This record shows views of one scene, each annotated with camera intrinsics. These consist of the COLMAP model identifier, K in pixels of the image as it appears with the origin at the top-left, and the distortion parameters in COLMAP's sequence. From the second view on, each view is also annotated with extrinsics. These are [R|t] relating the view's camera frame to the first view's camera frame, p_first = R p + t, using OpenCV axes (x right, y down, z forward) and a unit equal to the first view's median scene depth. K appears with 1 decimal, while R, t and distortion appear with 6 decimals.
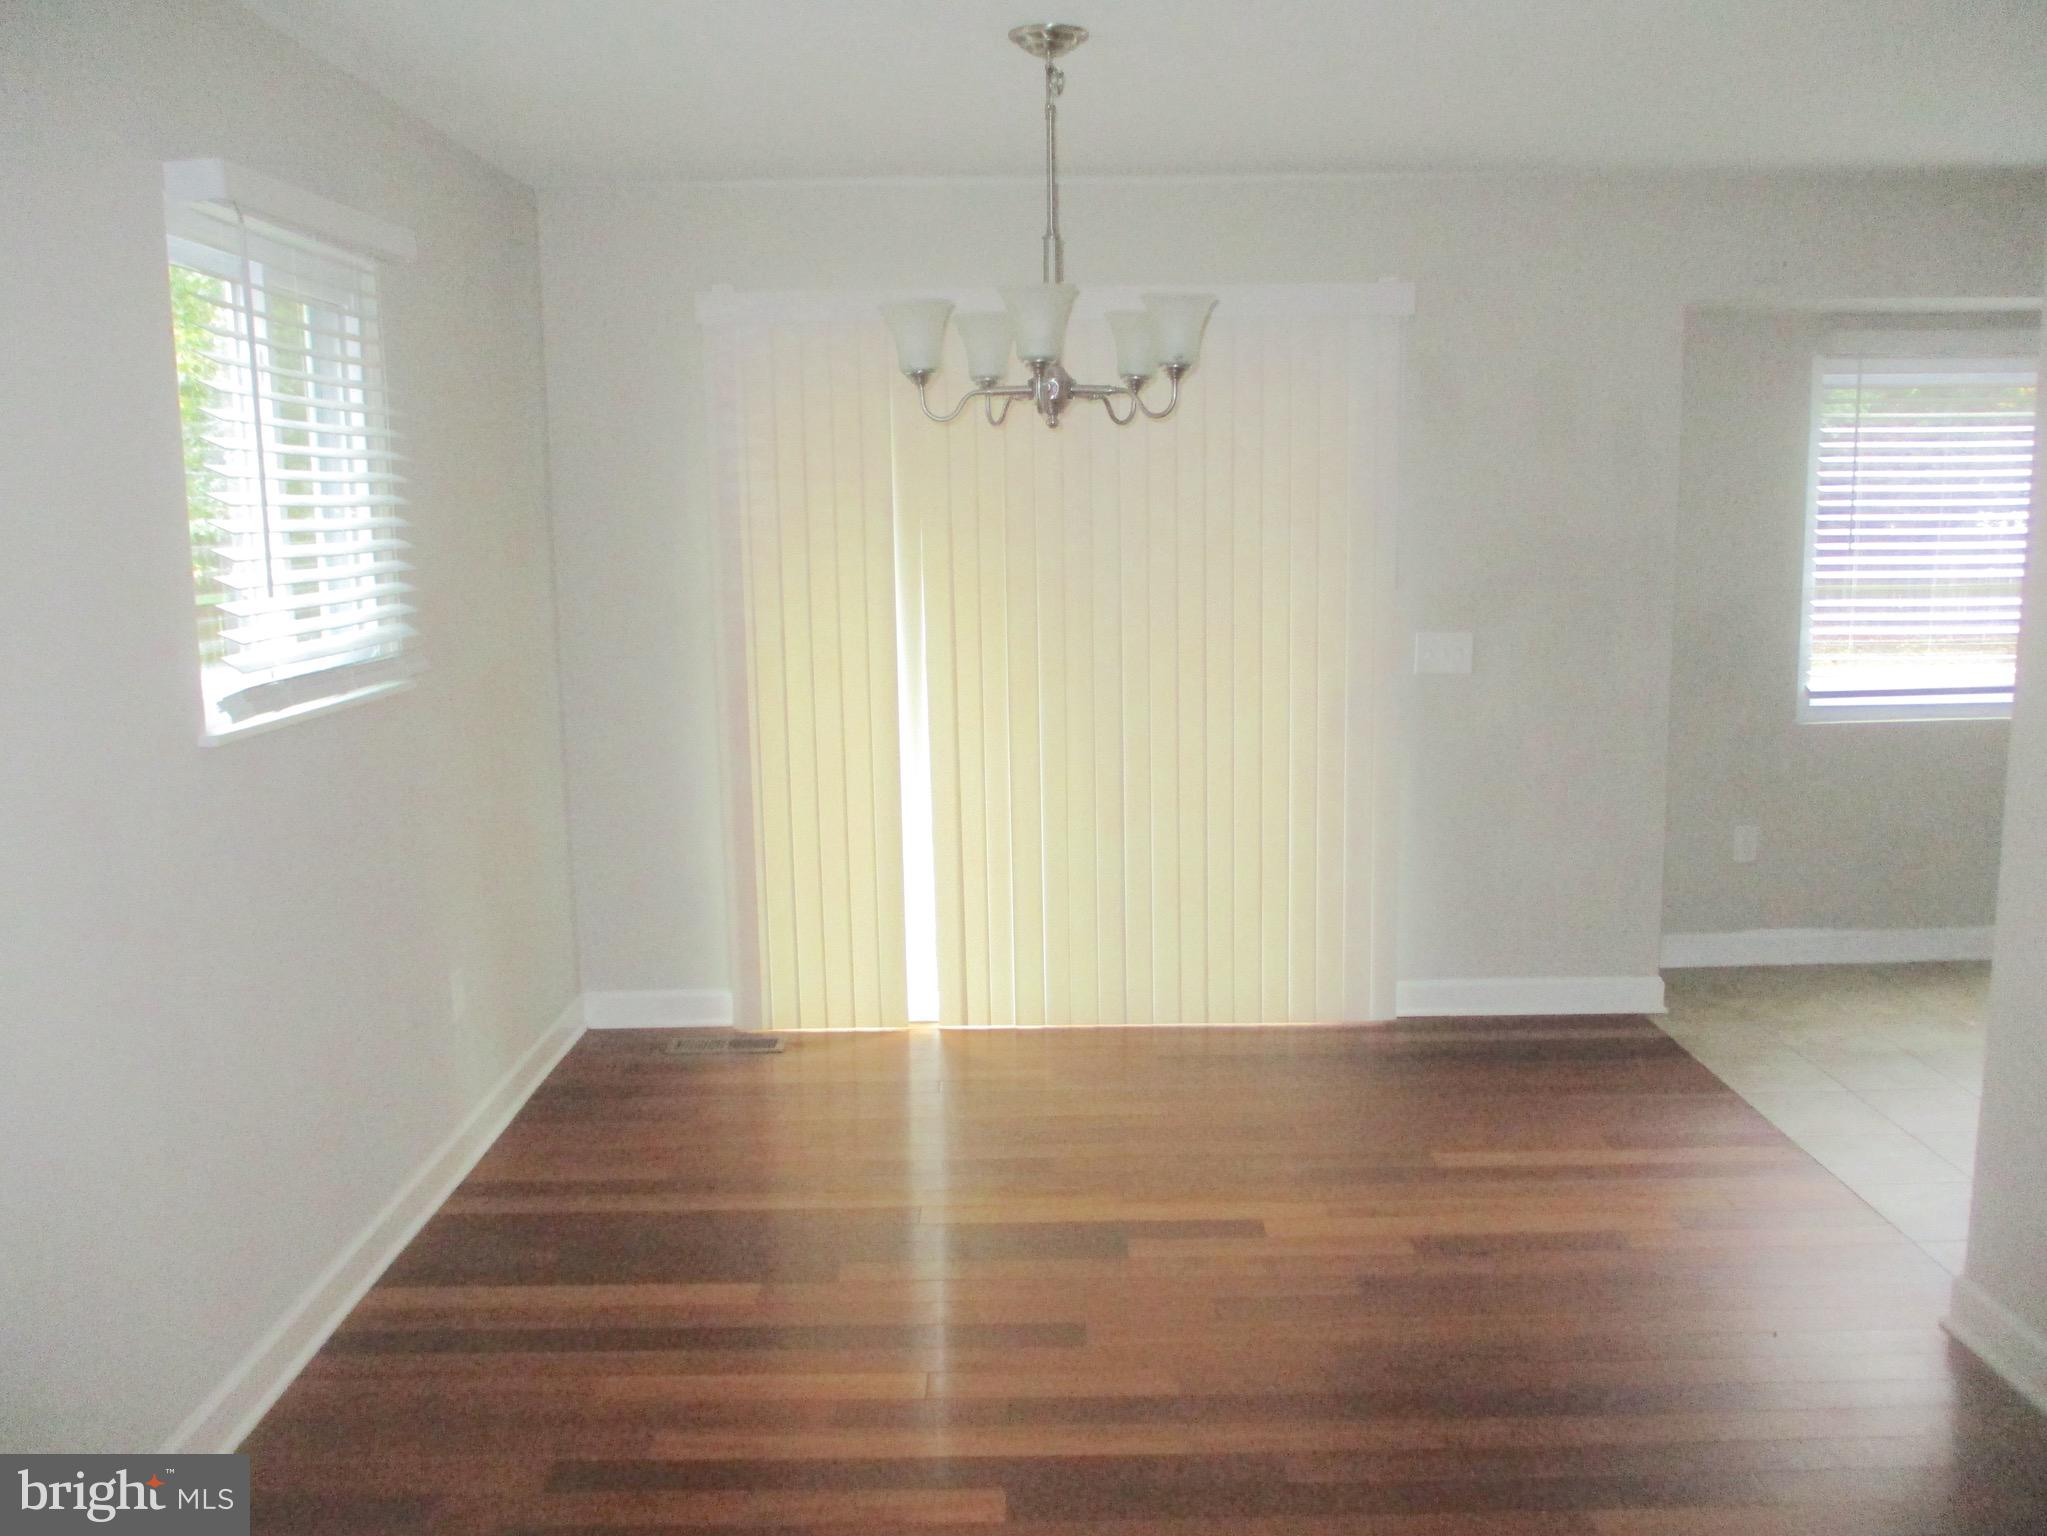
lens RADIAL K [[1662.2, 0, 1035.6], [0, 1662.2, 765.4], [0, 0, 1]] dist [-0.016957, 0.004587]
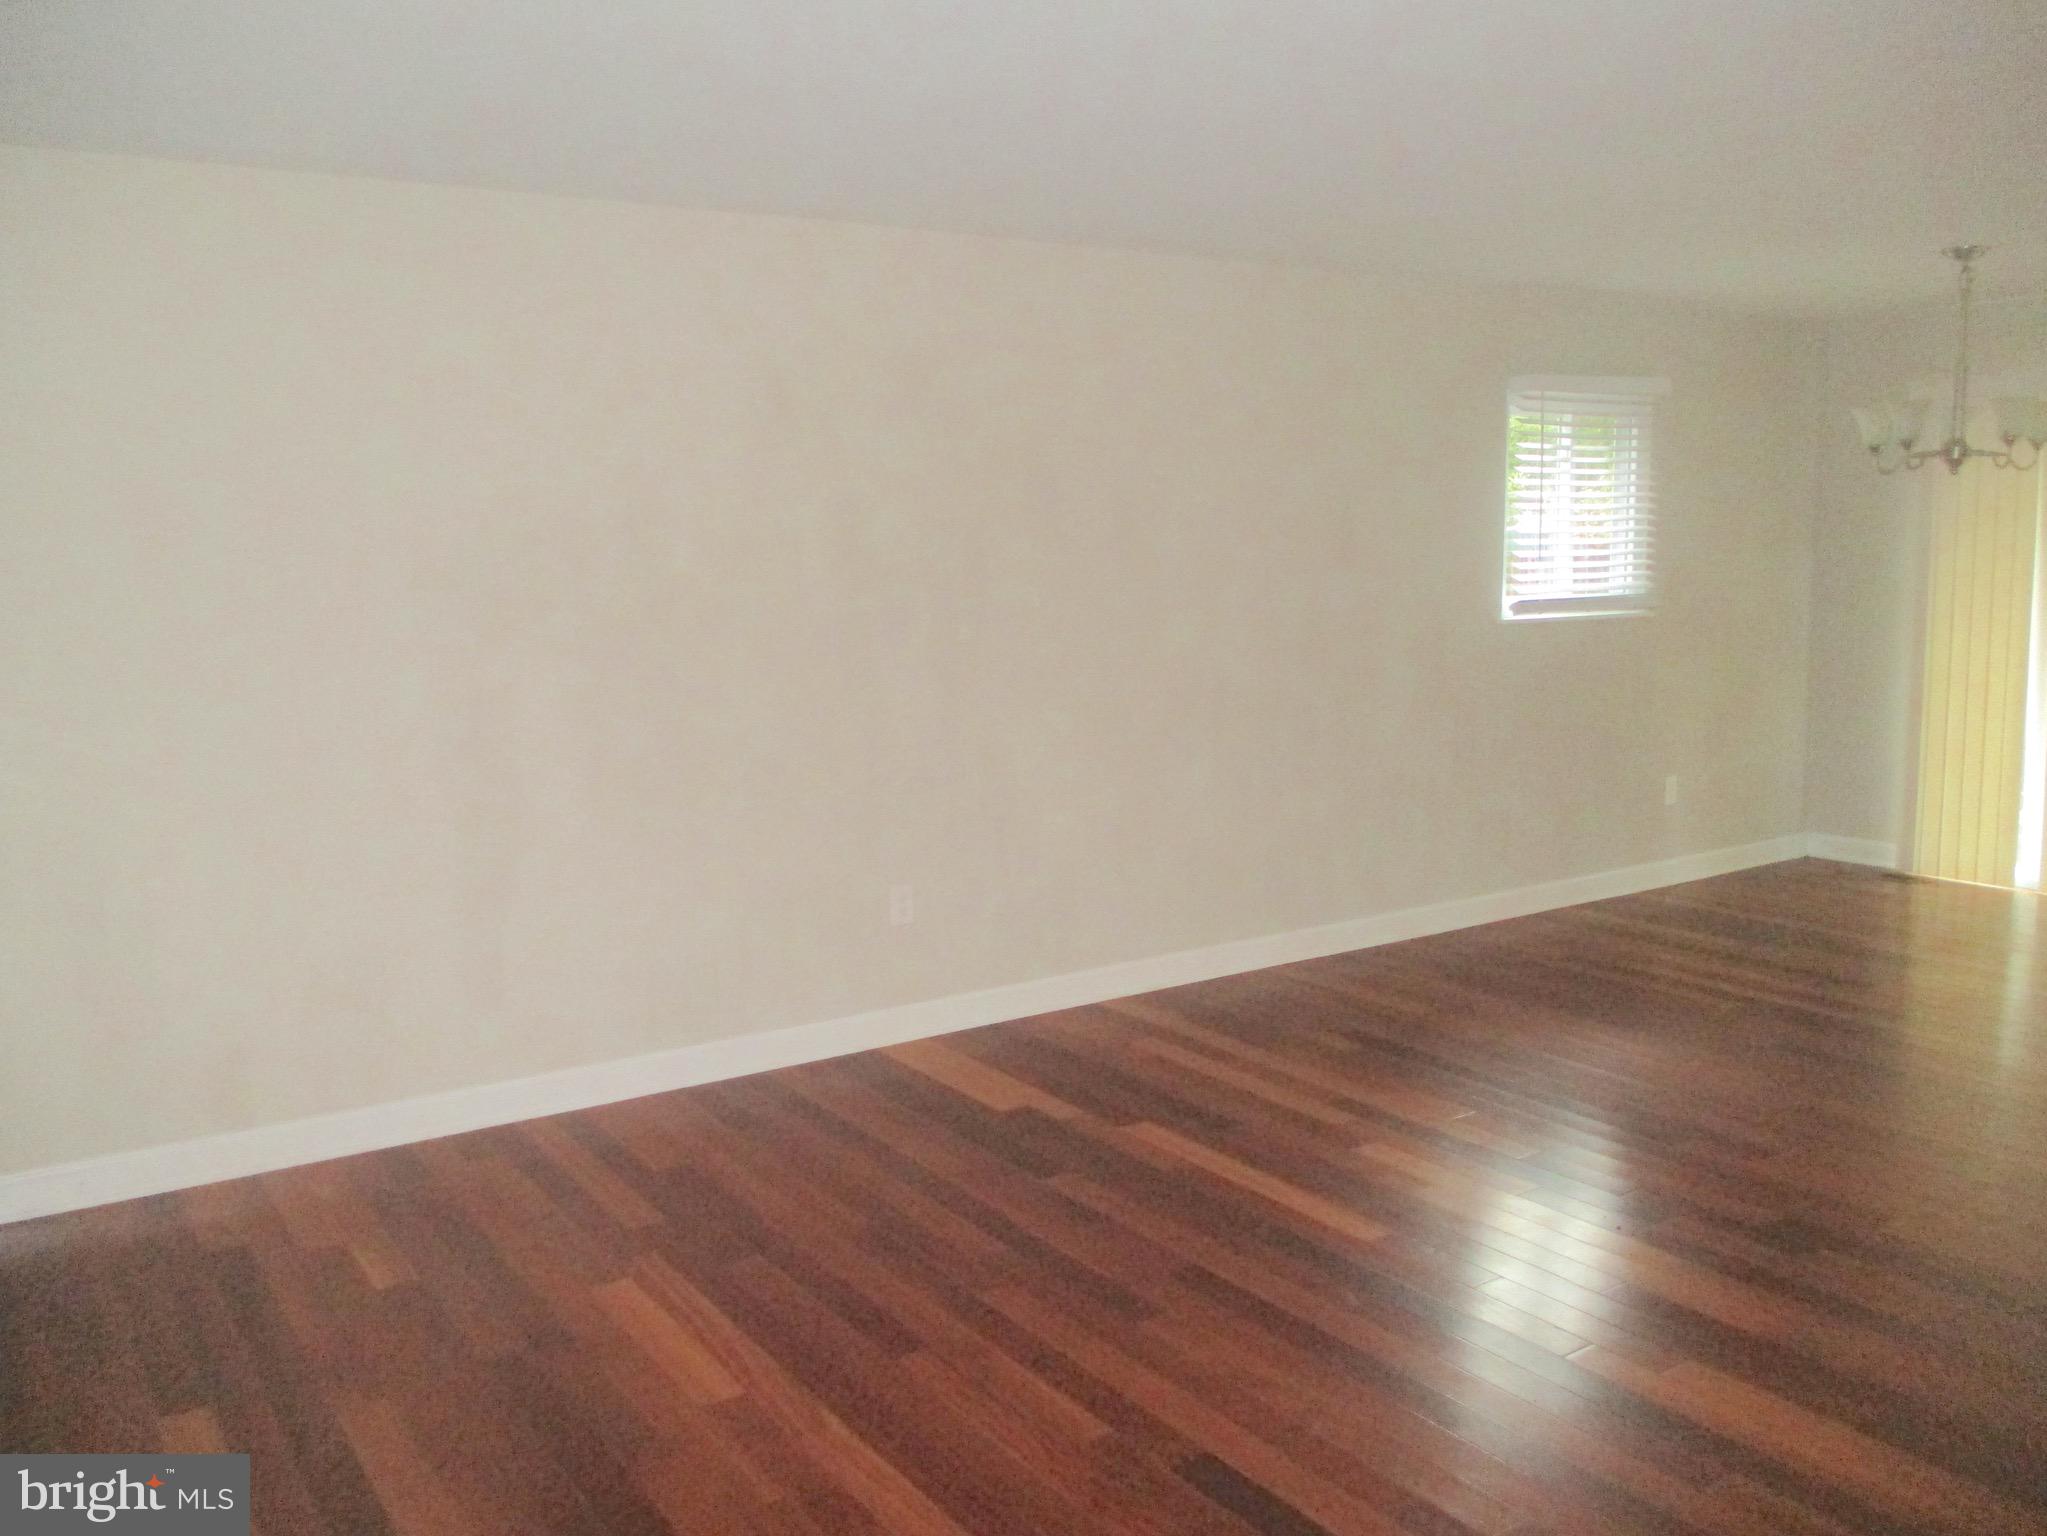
lens RADIAL K [[1662.2, 0, 1035.6], [0, 1662.2, 765.4], [0, 0, 1]] dist [-0.016957, 0.004587]
pose [[0.550112, 0.121050, -0.826271, 0.925556], [-0.118616, 0.990733, 0.066172, 0.091373], [0.826624, 0.061607, 0.559373, -0.706714]]
